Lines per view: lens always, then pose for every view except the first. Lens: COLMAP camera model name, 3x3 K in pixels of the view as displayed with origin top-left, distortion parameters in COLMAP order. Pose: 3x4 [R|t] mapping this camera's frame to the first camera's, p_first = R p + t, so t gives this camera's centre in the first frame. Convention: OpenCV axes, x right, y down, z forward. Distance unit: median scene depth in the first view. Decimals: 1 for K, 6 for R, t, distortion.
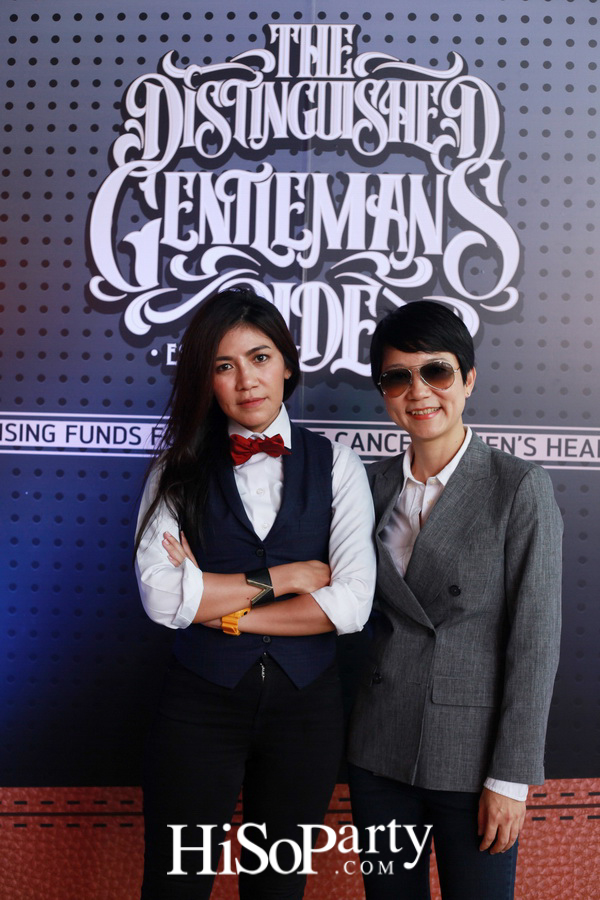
lens RADIAL K [[1532.6, 0, 300.0], [0, 1532.6, 450.0], [0, 0, 1]] dist [-0.145961, -0.273526]
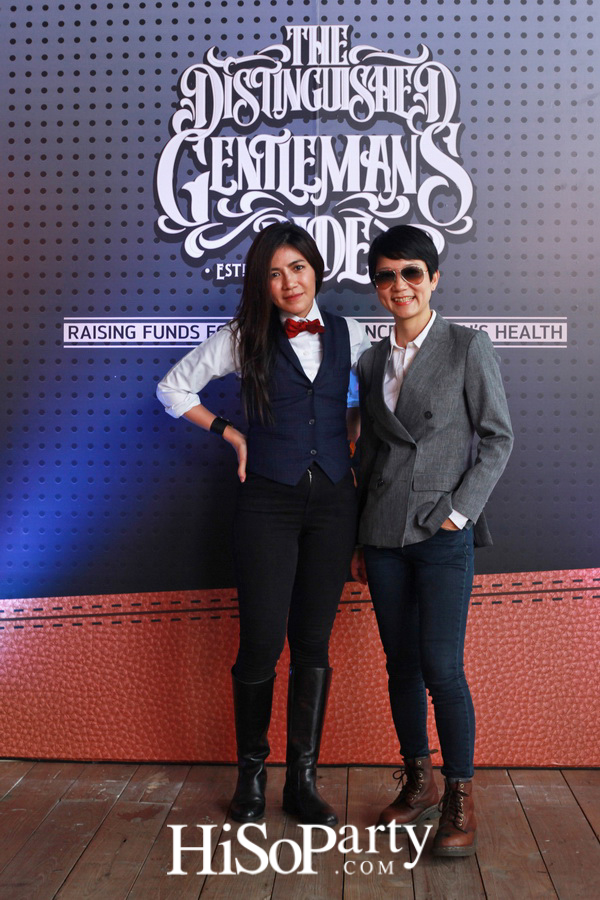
lens RADIAL K [[1532.6, 0, 300.0], [0, 1532.6, 450.0], [0, 0, 1]] dist [-0.145961, -0.273526]
pose [[0.999636, -0.025991, 0.007176, -0.027004], [0.025620, 0.998534, 0.047687, 0.033531], [-0.008405, -0.047486, 0.998837, -0.372618]]
